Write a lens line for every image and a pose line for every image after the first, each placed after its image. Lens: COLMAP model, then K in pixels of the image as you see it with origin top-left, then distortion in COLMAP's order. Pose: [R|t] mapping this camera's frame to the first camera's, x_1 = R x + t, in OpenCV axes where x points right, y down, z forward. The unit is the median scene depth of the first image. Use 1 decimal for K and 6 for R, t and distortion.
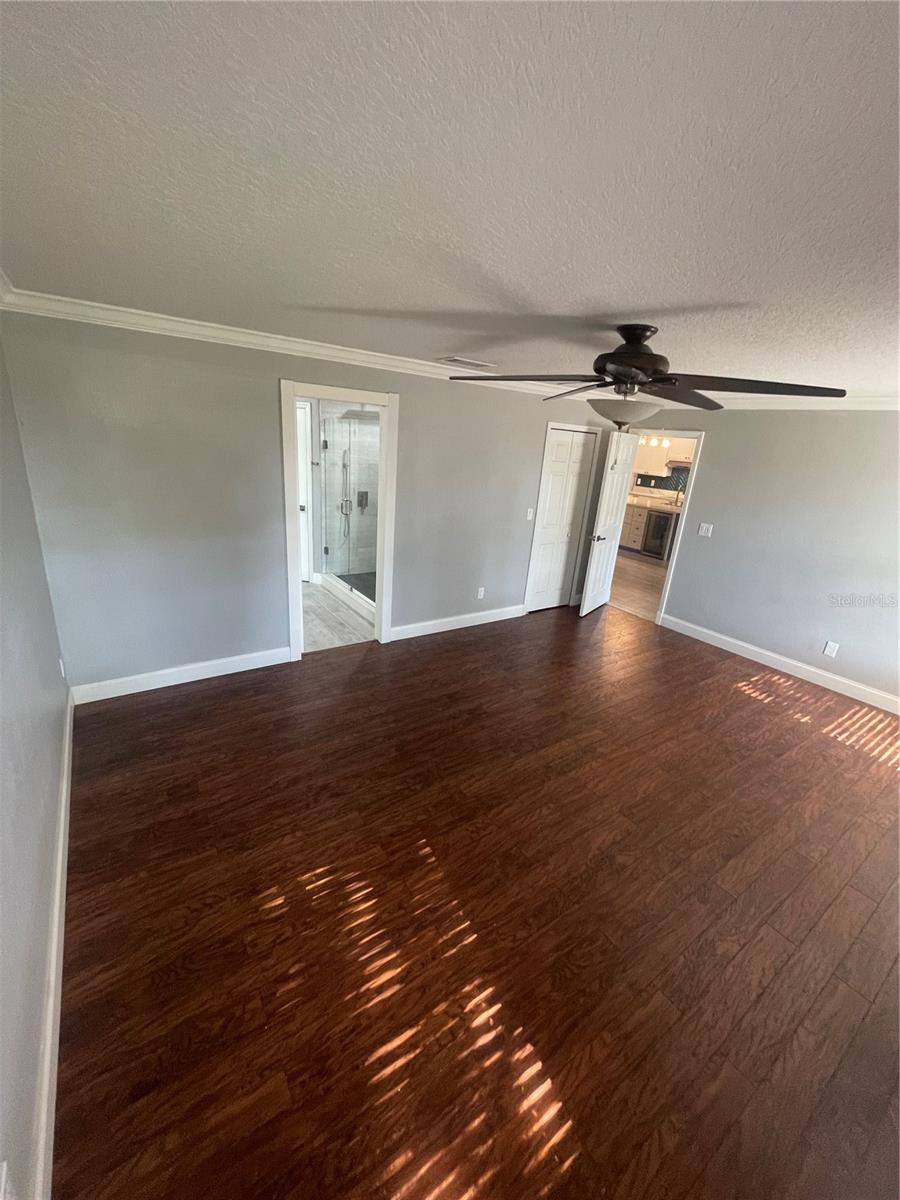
lens RADIAL K [[483.2, 0, 452.9], [0, 483.2, 599.7], [0, 0, 1]] dist [-0.001533, -0.000276]
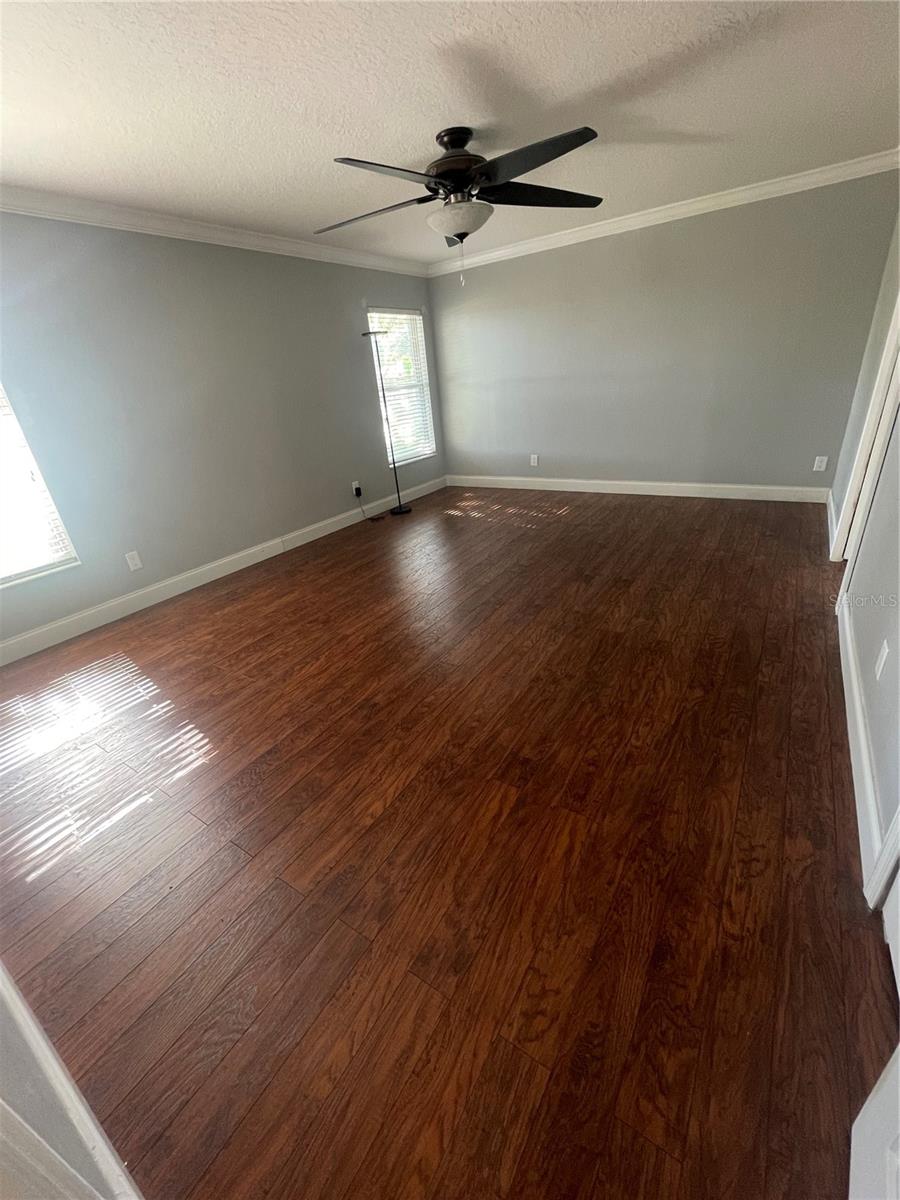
lens RADIAL K [[483.2, 0, 452.9], [0, 483.2, 599.7], [0, 0, 1]] dist [-0.001533, -0.000276]
pose [[-0.929792, 0.162063, -0.330488, 0.545843], [-0.099696, 0.753416, 0.649942, -0.288184], [0.354327, 0.637259, -0.684363, 1.435147]]
